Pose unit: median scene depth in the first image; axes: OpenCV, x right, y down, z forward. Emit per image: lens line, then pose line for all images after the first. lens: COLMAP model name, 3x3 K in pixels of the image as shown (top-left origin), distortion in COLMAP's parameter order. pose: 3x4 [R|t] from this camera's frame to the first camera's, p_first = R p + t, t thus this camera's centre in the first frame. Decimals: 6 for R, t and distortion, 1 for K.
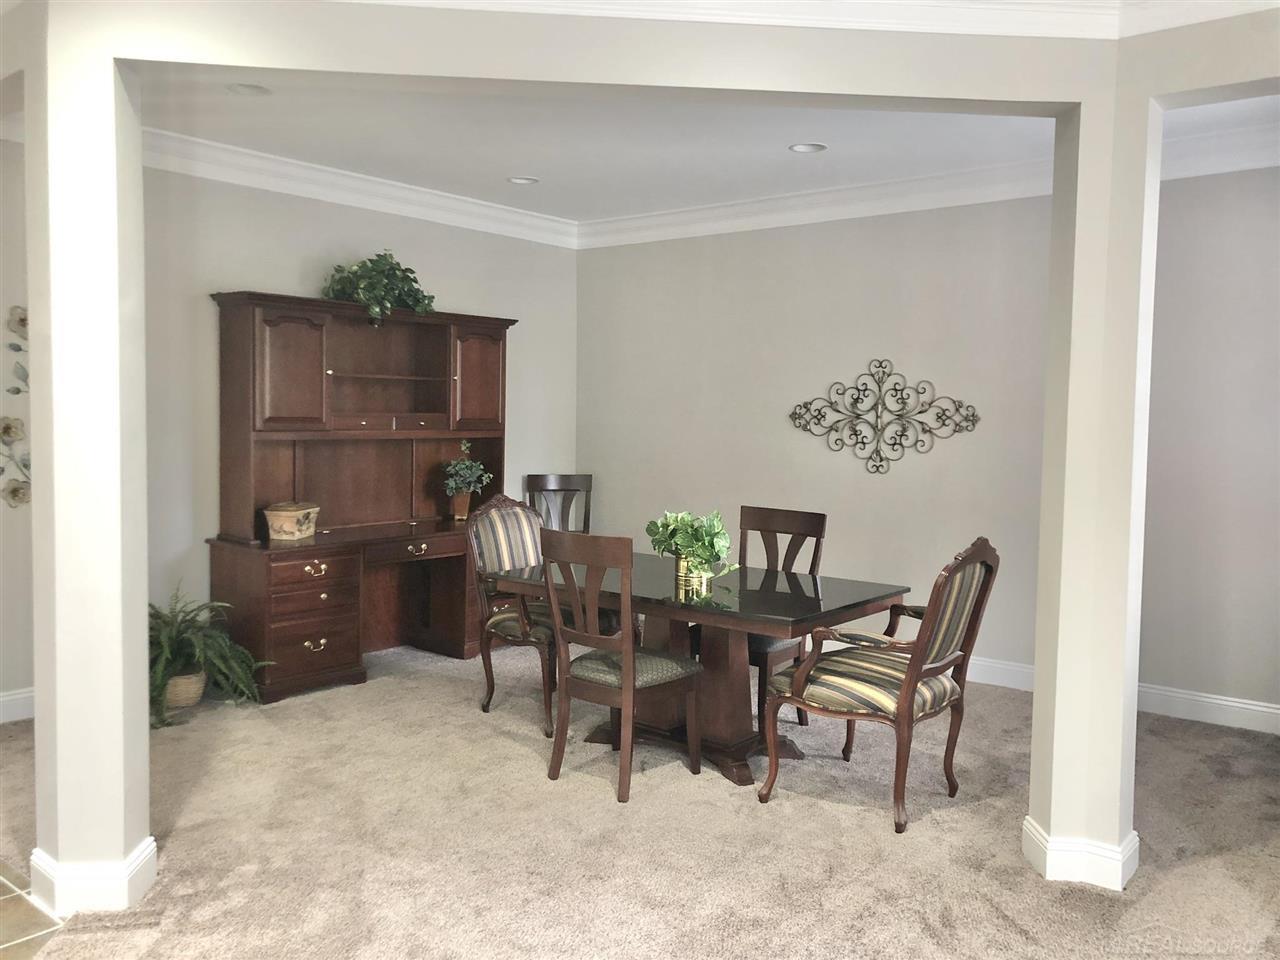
lens RADIAL K [[1038.3, 0, 649.6], [0, 1038.3, 484.2], [0, 0, 1]] dist [0.033752, -0.023935]
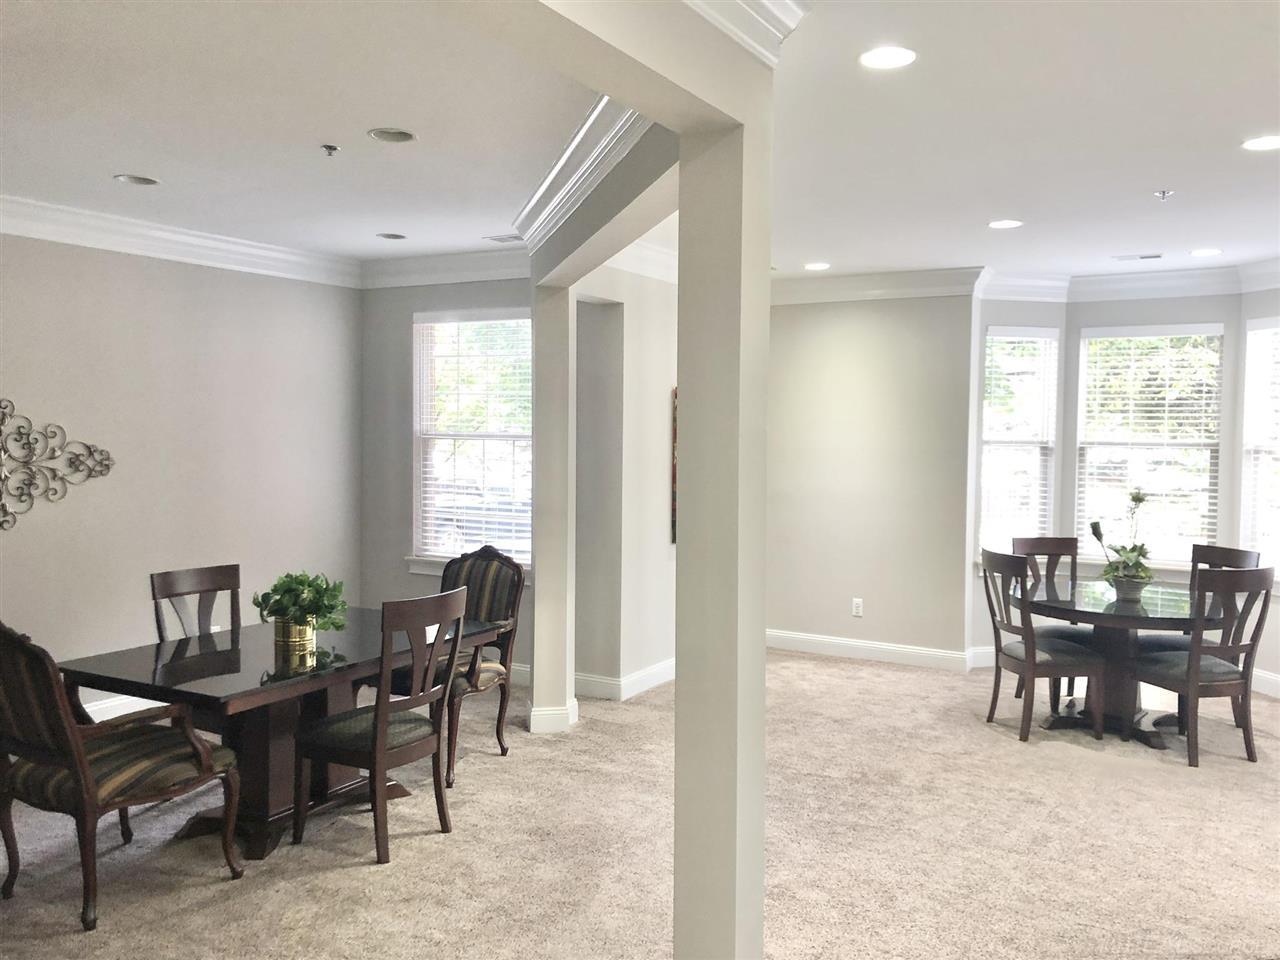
lens RADIAL K [[1038.3, 0, 629.3], [0, 1038.3, 480.2], [0, 0, 1]] dist [0.033752, -0.023935]
pose [[-0.146066, -0.058531, 0.987542, -0.854138], [0.056163, 0.996148, 0.067348, -0.096694], [-0.987679, 0.065301, -0.142216, 0.723612]]
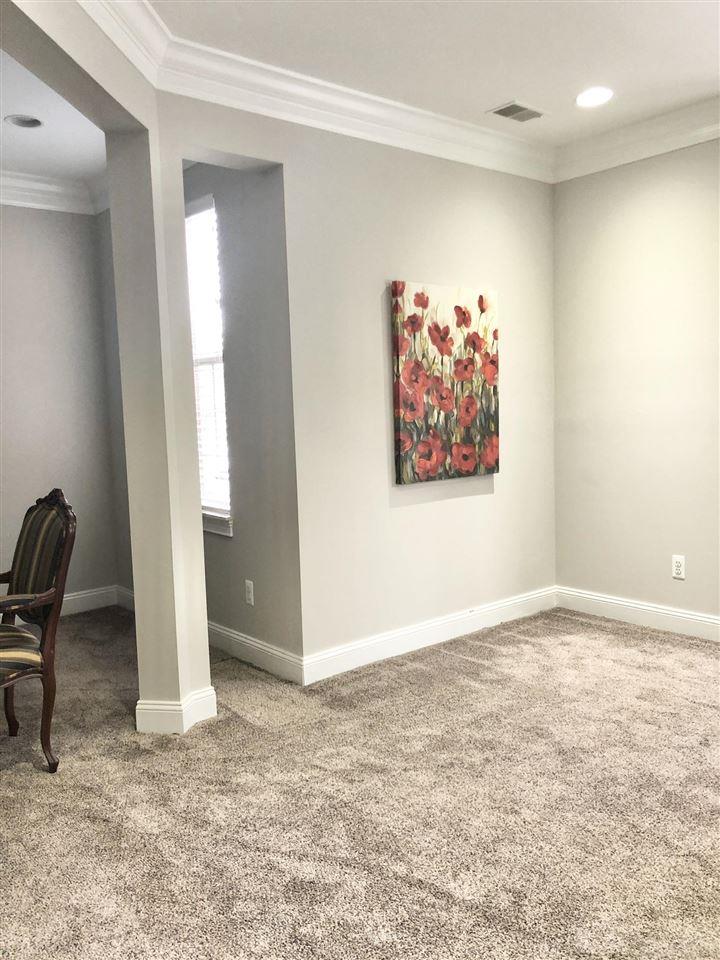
lens RADIAL K [[778.7, 0, 354.4], [0, 778.7, 478.3], [0, 0, 1]] dist [0.033752, -0.023935]
pose [[0.189559, -0.114963, 0.975116, -0.325973], [0.100228, 0.990200, 0.097258, -0.009040], [-0.976740, 0.079298, 0.199223, 0.368849]]
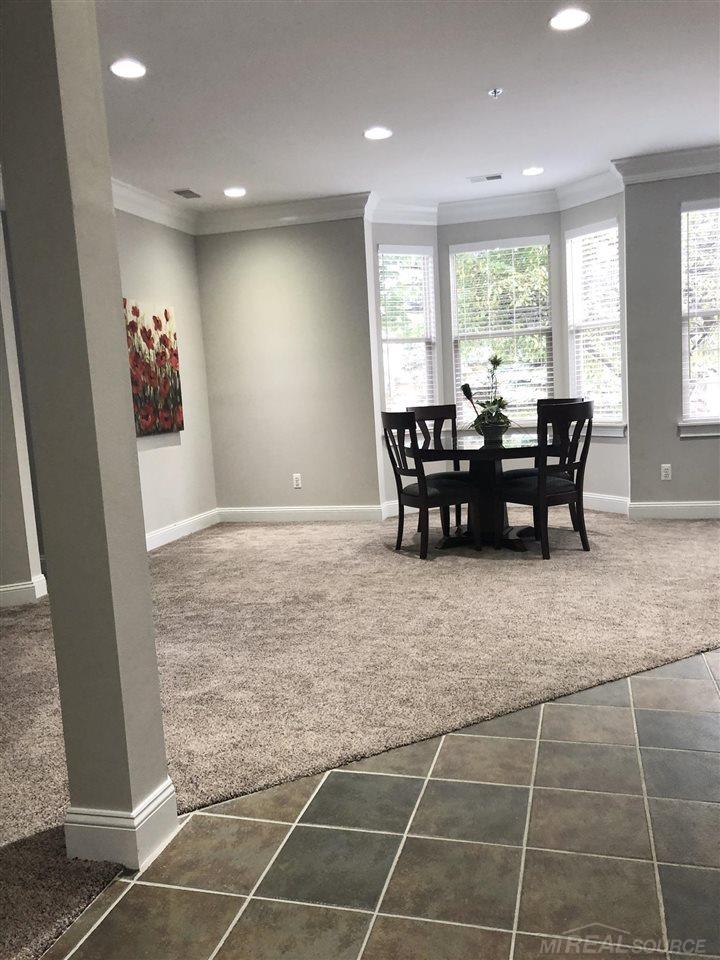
lens RADIAL K [[778.7, 0, 341.7], [0, 778.7, 486.7], [0, 0, 1]] dist [0.033752, -0.023935]
pose [[-0.383703, -0.100074, 0.918018, -0.735978], [0.121436, 0.980010, 0.157588, 0.006190], [-0.915437, 0.171948, -0.363880, 0.631071]]
